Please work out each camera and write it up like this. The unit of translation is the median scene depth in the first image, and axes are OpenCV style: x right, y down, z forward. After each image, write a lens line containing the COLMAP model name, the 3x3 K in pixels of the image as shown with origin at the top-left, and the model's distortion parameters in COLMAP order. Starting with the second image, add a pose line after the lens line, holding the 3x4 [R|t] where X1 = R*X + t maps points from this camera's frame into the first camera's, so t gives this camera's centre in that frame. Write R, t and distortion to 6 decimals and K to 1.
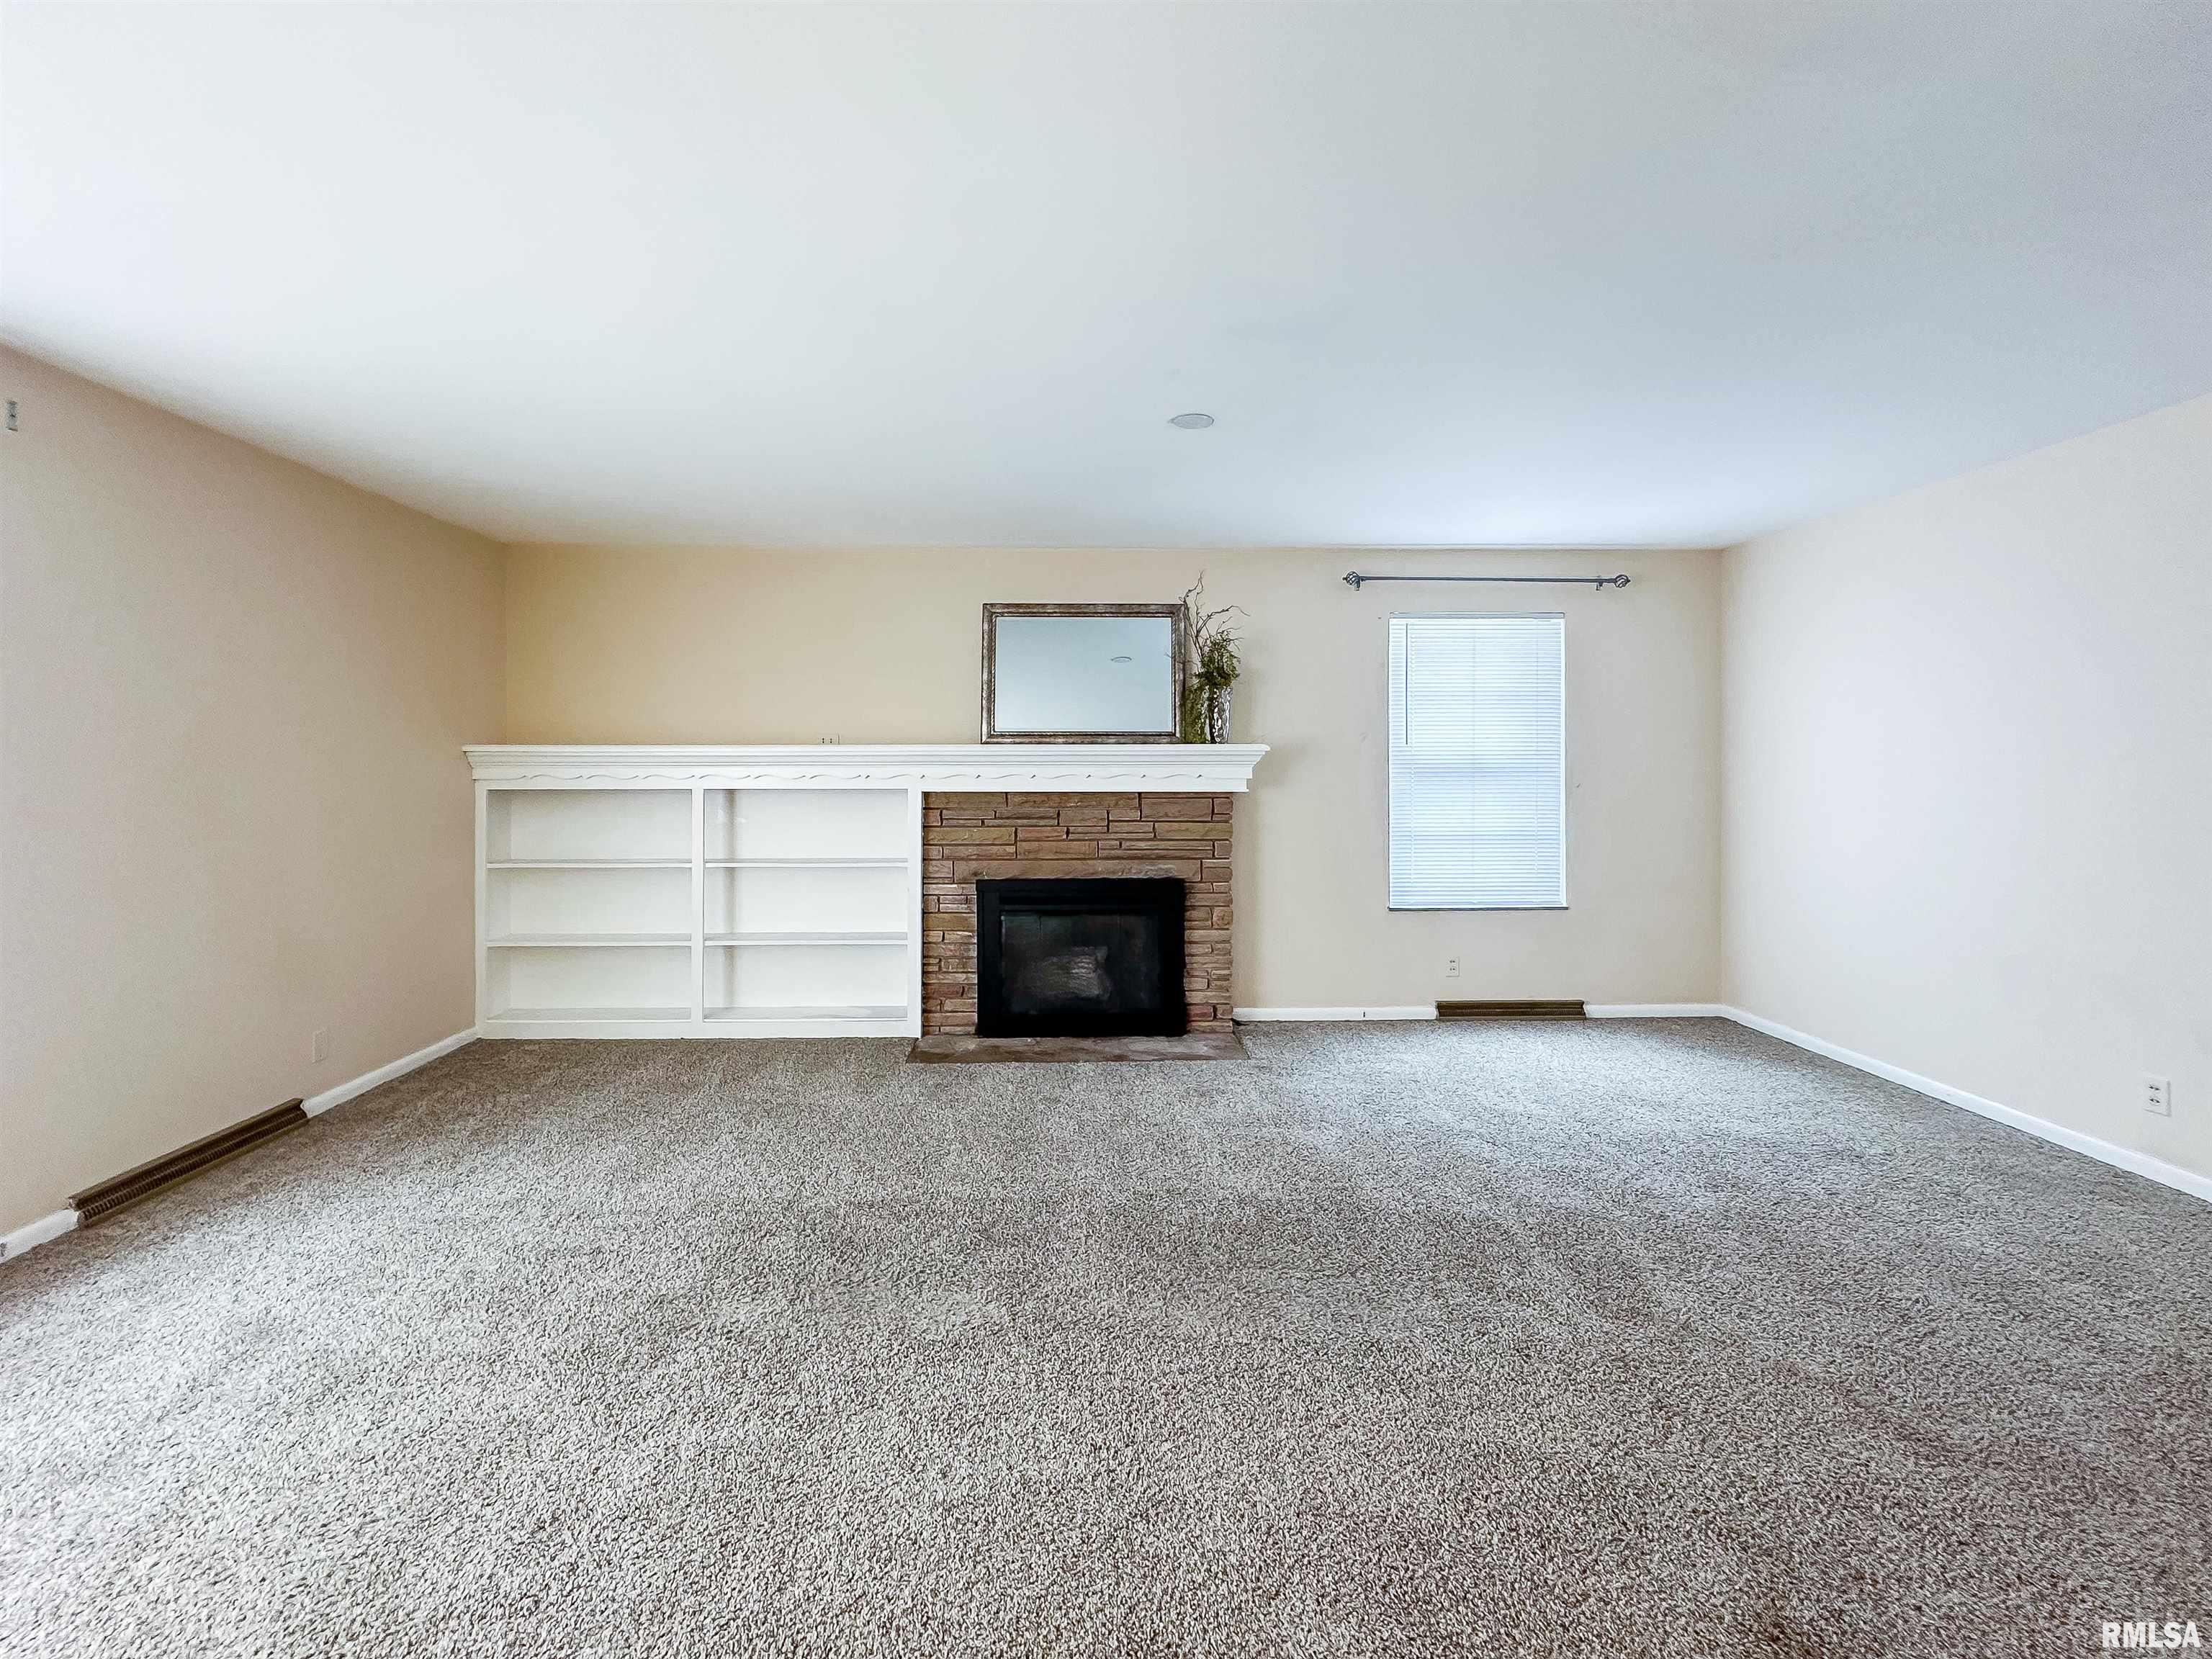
lens RADIAL K [[975.4, 0, 1070.6], [0, 975.4, 763.4], [0, 0, 1]] dist [-0.003218, -0.000054]
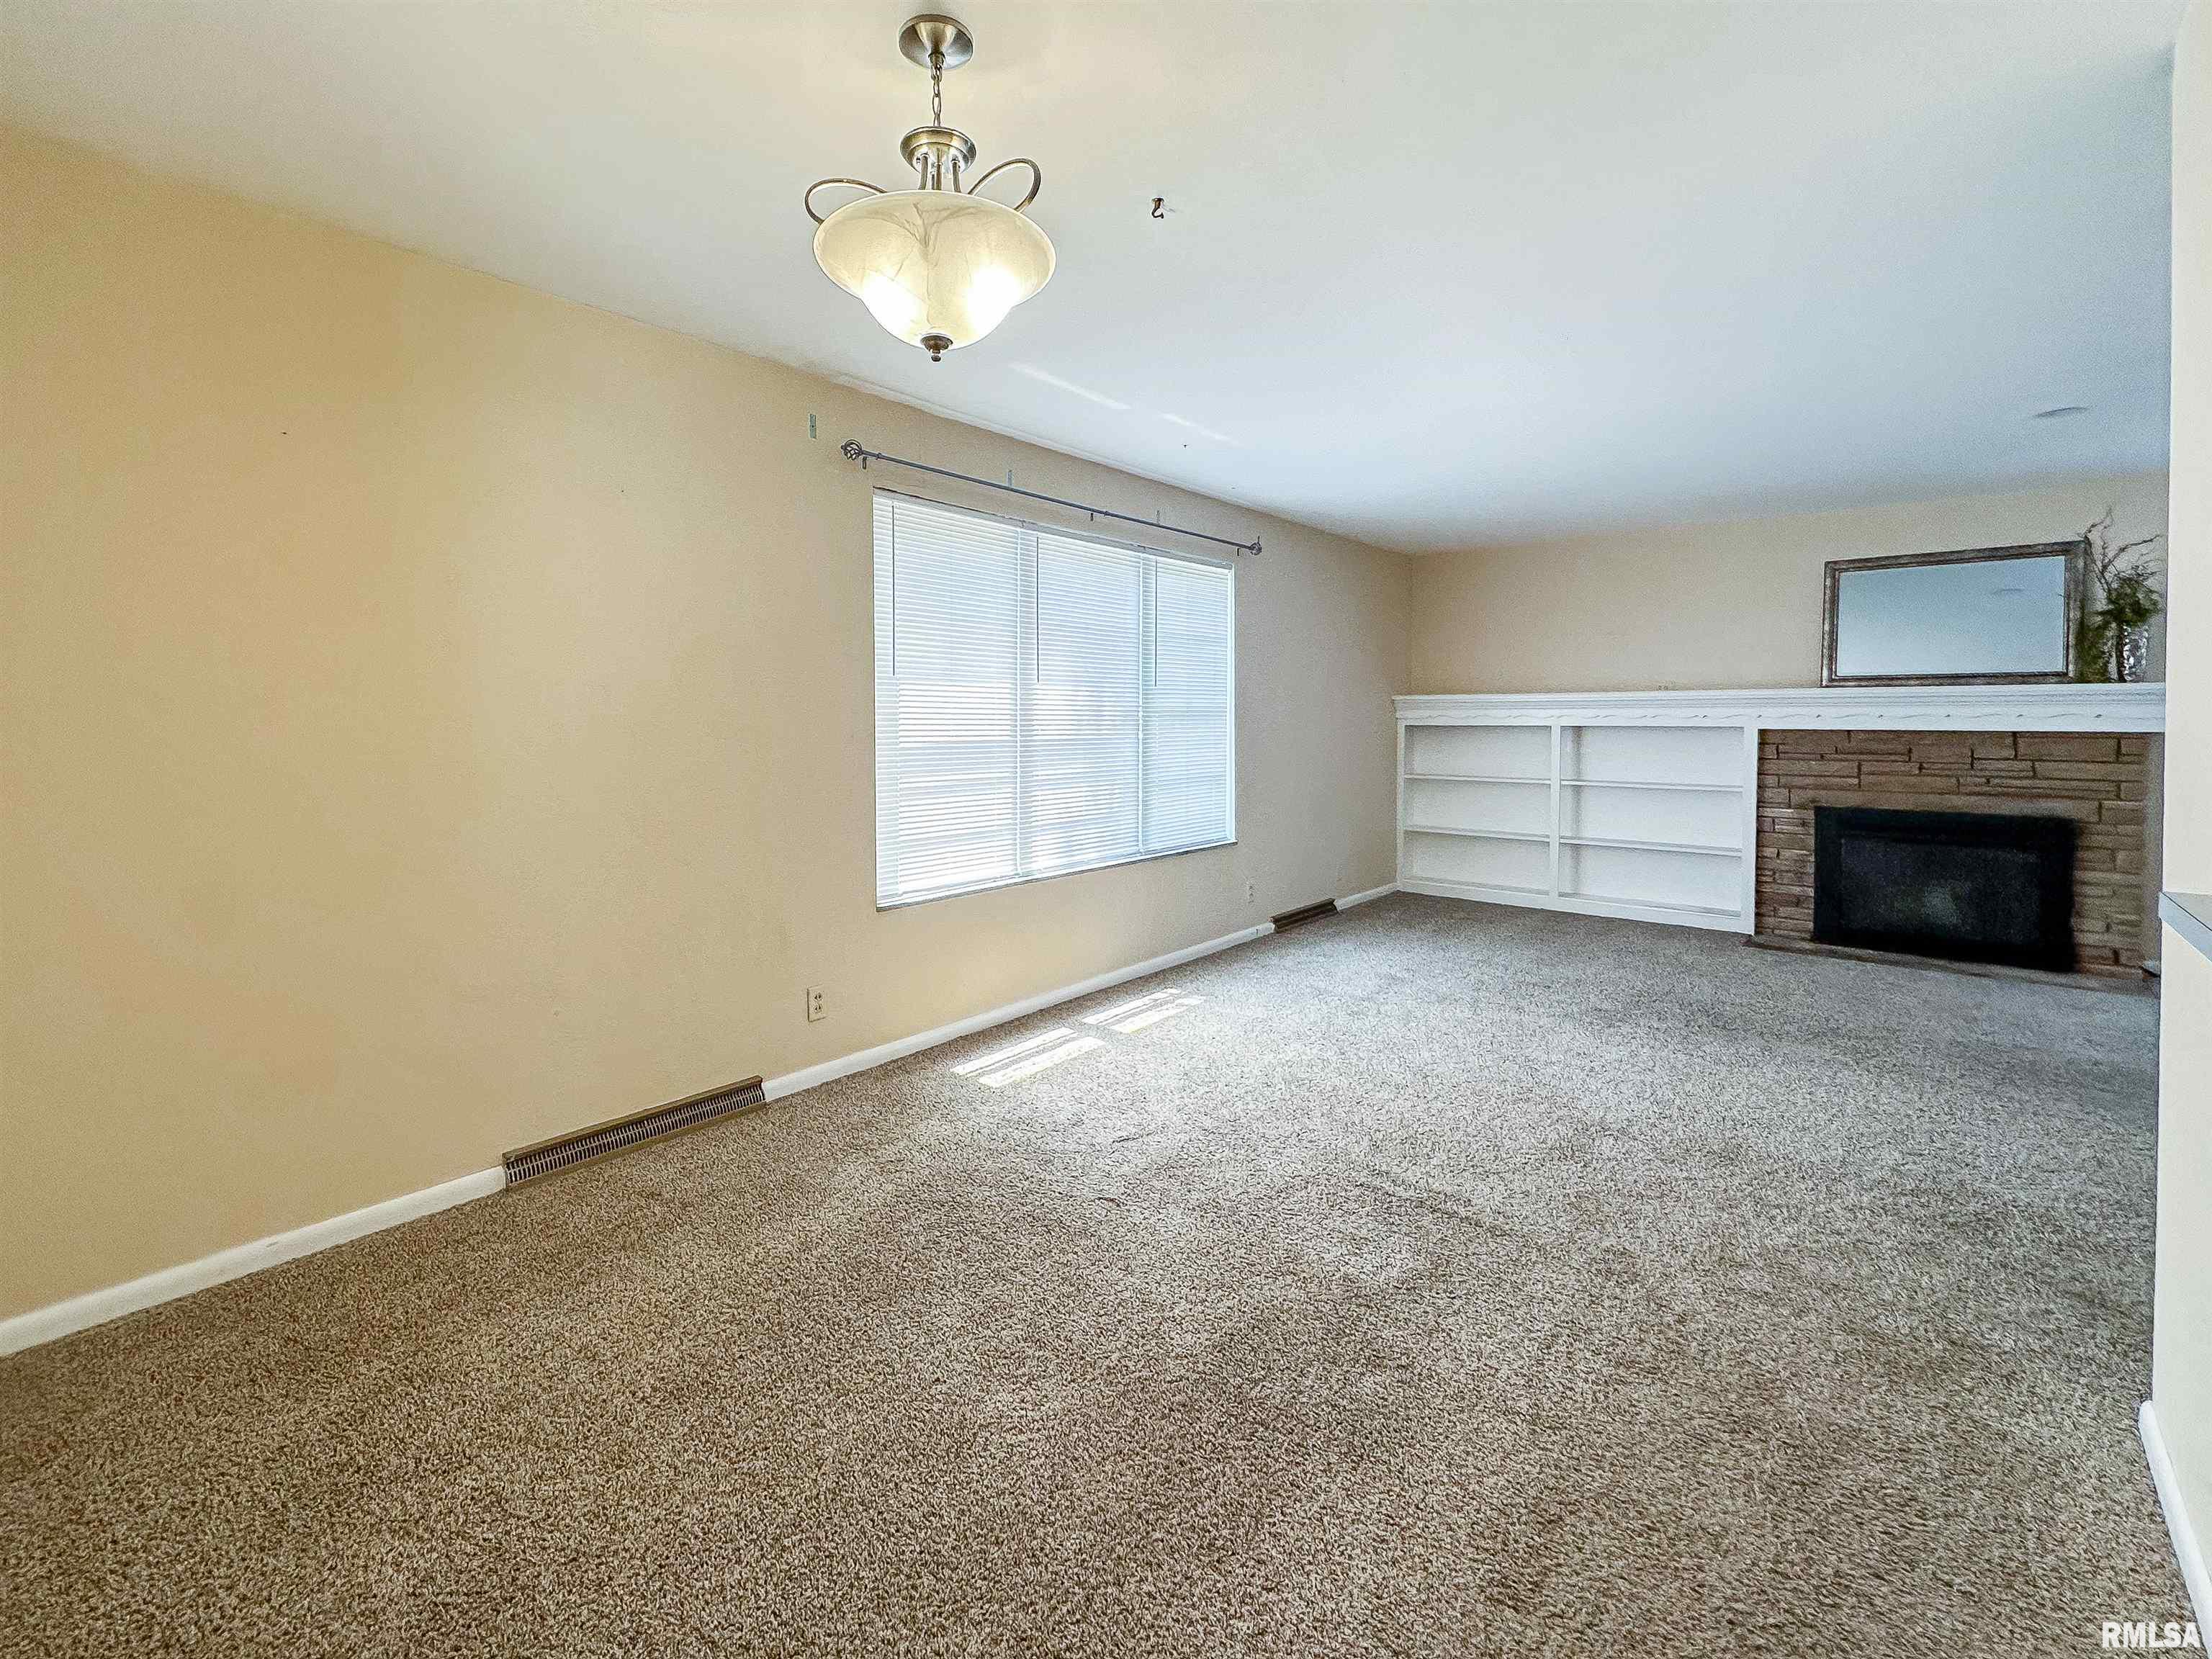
lens RADIAL K [[975.4, 0, 1063.2], [0, 975.4, 739.2], [0, 0, 1]] dist [-0.003218, -0.000054]
pose [[0.740466, 0.014951, -0.671927, 0.017106], [0.004379, 0.999624, 0.027068, 0.005487], [0.672079, -0.022985, 0.740122, -0.436253]]
